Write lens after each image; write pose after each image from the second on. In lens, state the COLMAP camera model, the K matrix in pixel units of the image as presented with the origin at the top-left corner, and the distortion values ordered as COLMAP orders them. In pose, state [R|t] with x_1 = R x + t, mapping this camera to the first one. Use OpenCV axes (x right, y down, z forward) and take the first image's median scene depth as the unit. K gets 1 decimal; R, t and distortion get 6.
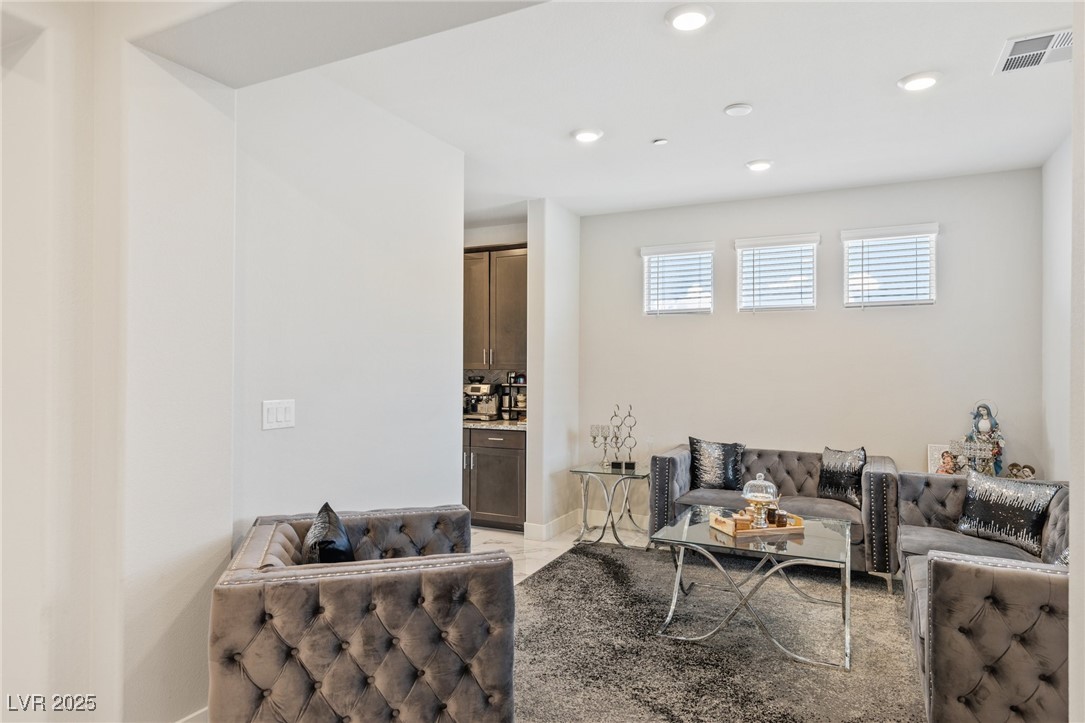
lens RADIAL K [[632.7, 0, 544.7], [0, 632.7, 365.7], [0, 0, 1]] dist [-0.026627, 0.000379]
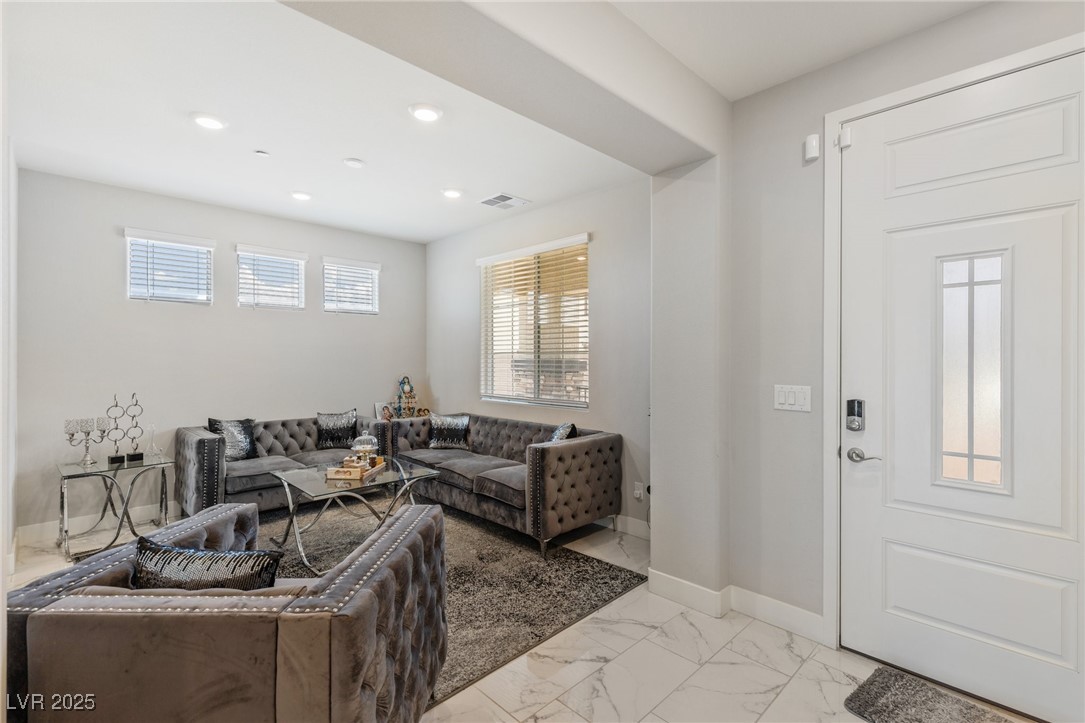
lens RADIAL K [[488.4, 0, 542.4], [0, 488.4, 358.1], [0, 0, 1]] dist [-0.020823, -0.000709]
pose [[0.295853, -0.005230, 0.955219, -0.419410], [-0.007549, 0.999941, 0.007813, -0.001265], [-0.955204, -0.009523, 0.295796, 0.226322]]
